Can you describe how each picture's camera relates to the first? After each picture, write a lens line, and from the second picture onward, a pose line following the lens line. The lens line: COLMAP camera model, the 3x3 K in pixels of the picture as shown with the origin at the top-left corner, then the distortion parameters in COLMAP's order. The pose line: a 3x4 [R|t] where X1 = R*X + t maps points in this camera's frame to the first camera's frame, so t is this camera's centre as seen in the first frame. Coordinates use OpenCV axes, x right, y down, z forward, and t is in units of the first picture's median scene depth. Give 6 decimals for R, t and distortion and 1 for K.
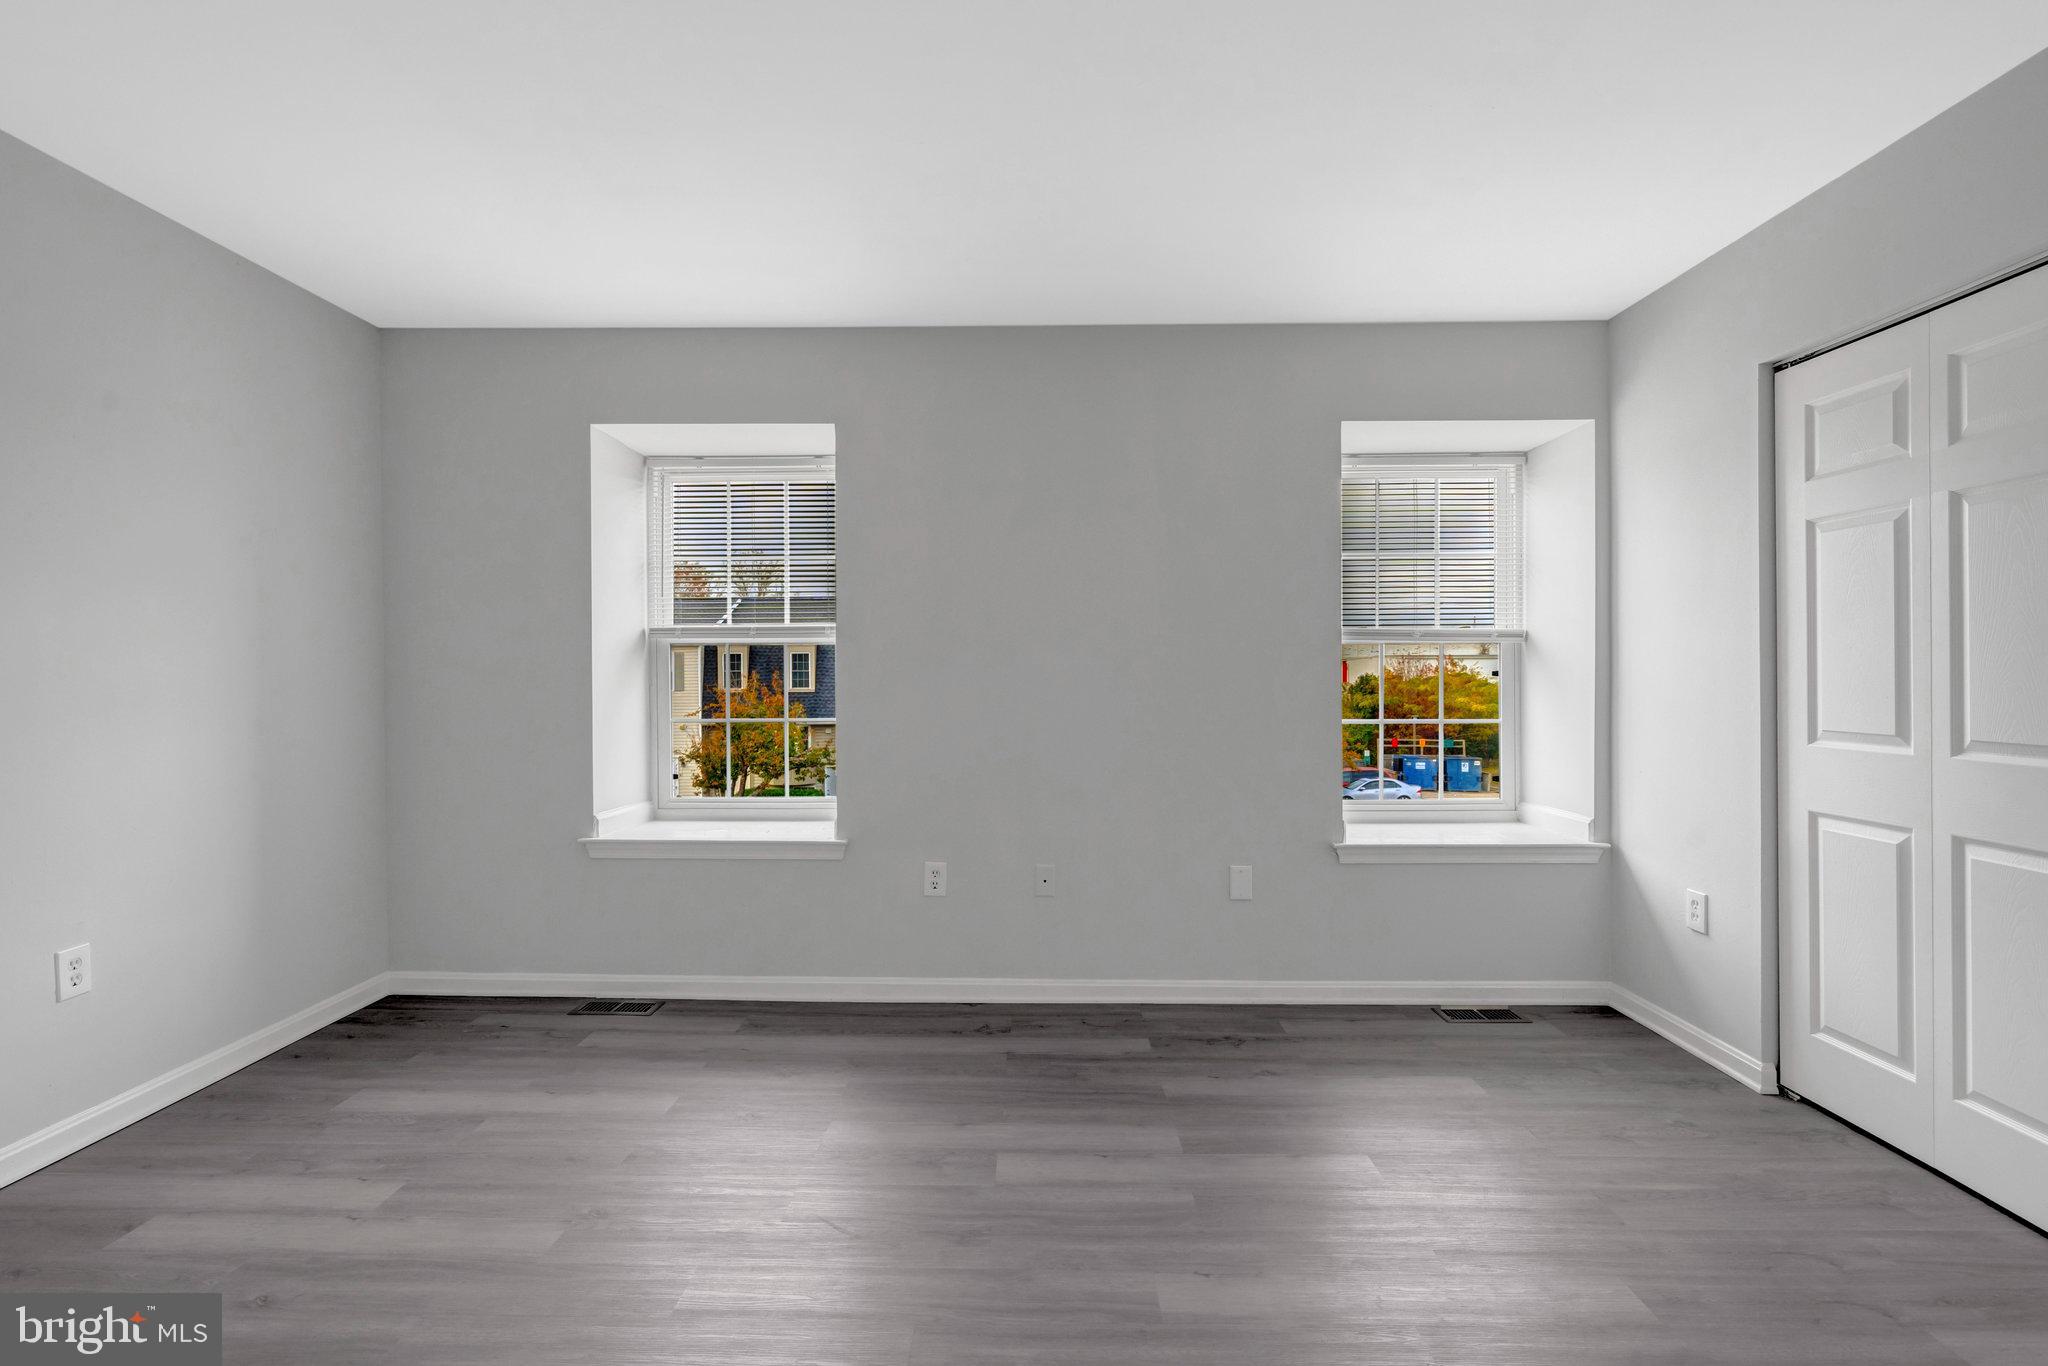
lens RADIAL K [[944.4, 0, 1027.3], [0, 944.4, 676.1], [0, 0, 1]] dist [-0.005233, 0.003416]
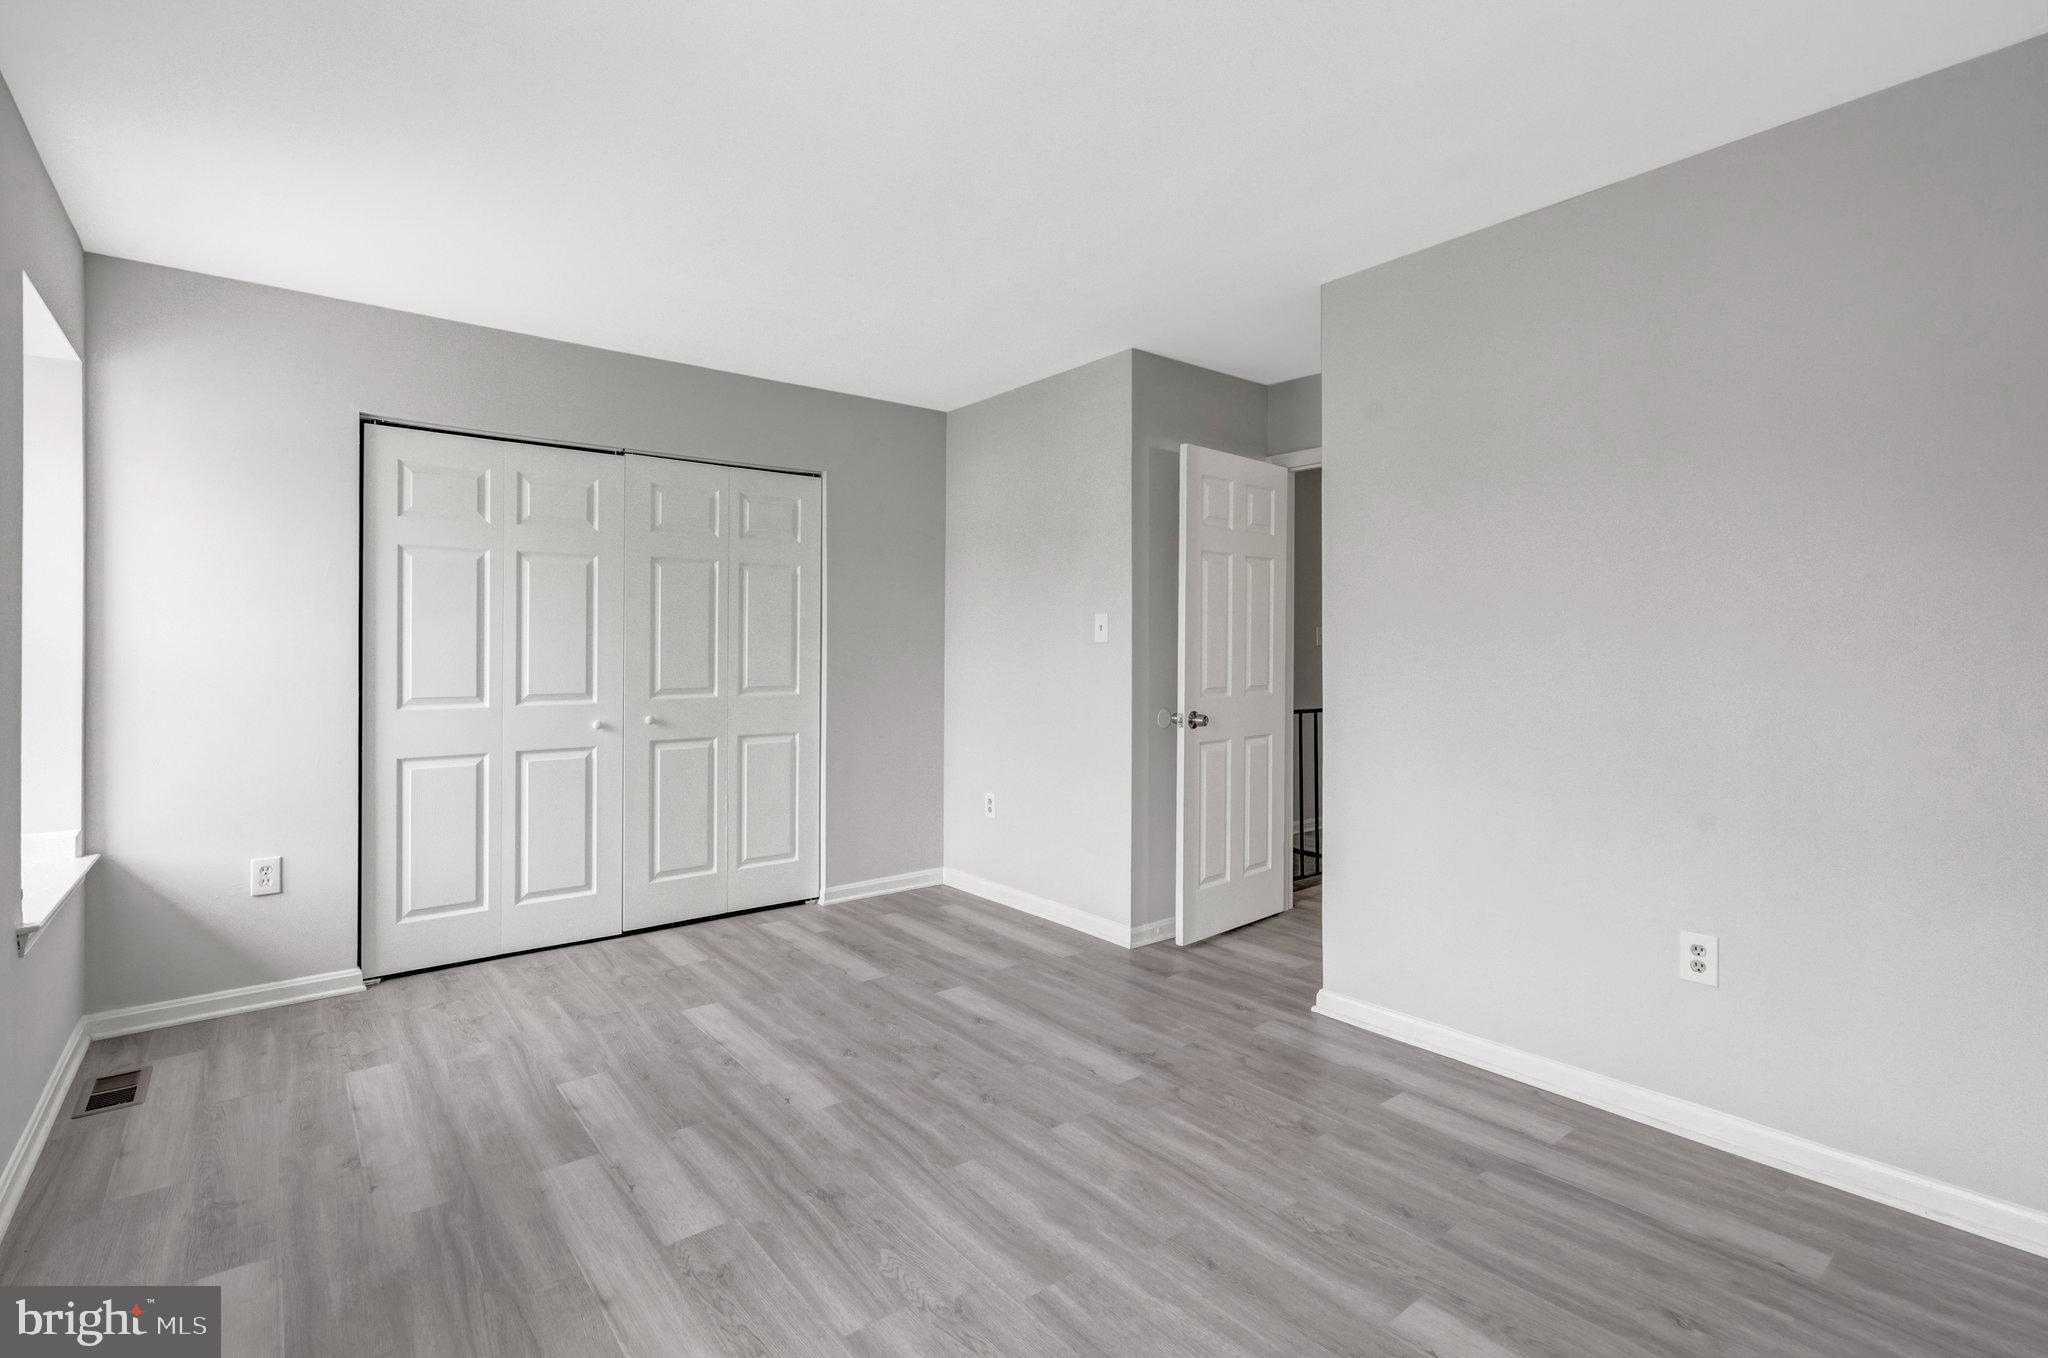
lens RADIAL K [[944.4, 0, 1014.2], [0, 944.4, 645.8], [0, 0, 1]] dist [-0.005233, 0.003416]
pose [[-0.633224, 0.007991, 0.773927, -0.654740], [0.004952, 0.999968, -0.006273, -0.005887], [-0.773953, -0.000140, -0.633244, 0.980001]]
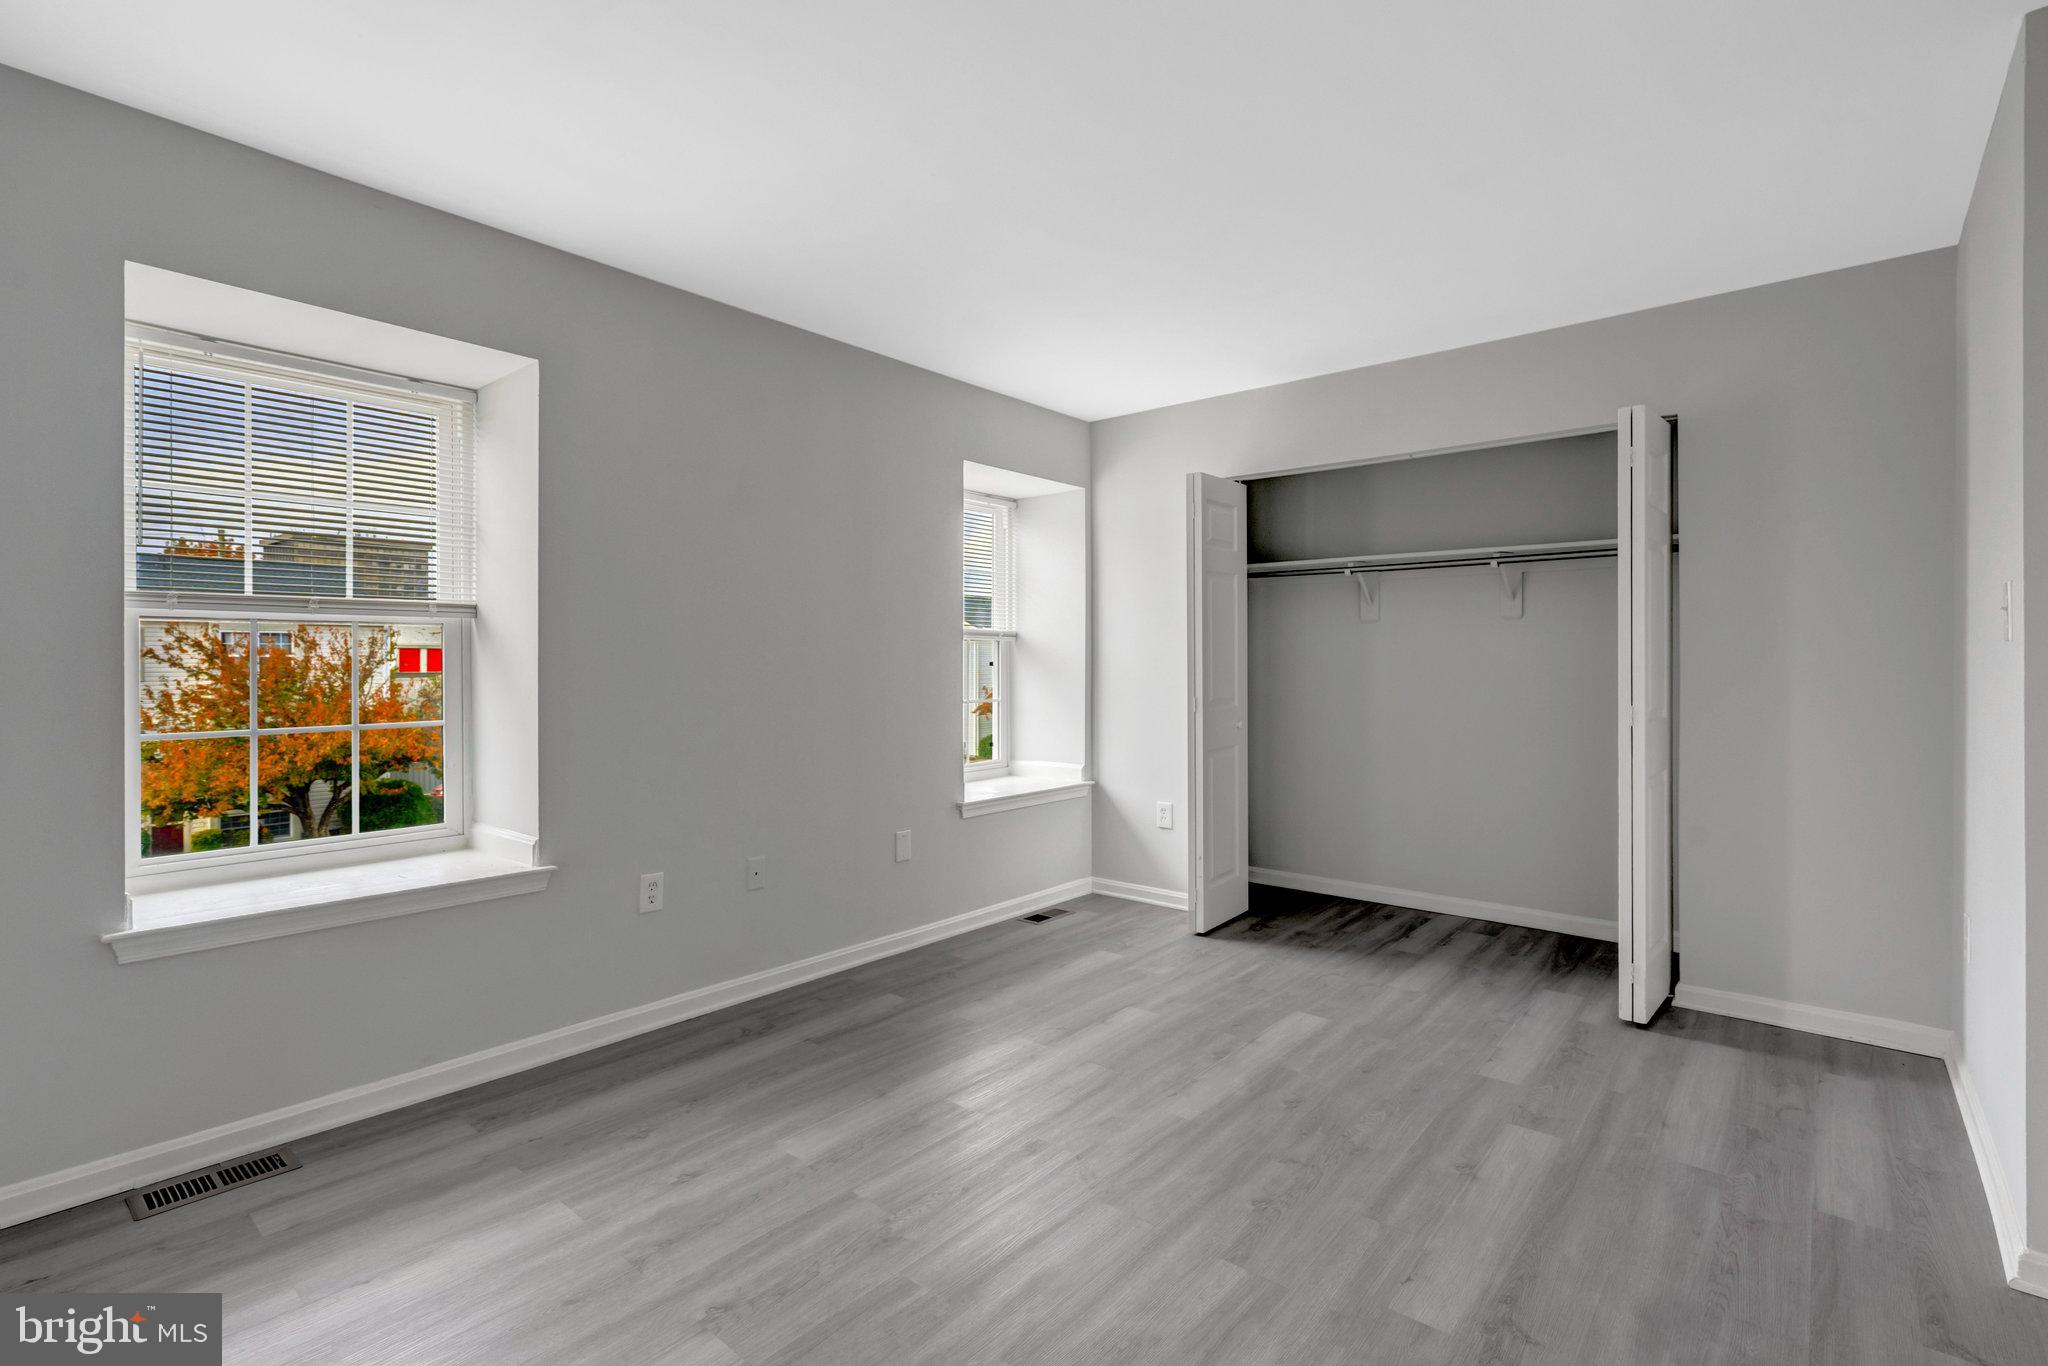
lens RADIAL K [[944.4, 0, 1031.2], [0, 944.4, 655.1], [0, 0, 1]] dist [-0.005233, 0.003416]
pose [[0.630755, 0.007192, 0.775948, -0.631441], [0.000295, 0.999955, -0.009508, -0.003176], [-0.775982, 0.006227, 0.630725, 0.167963]]
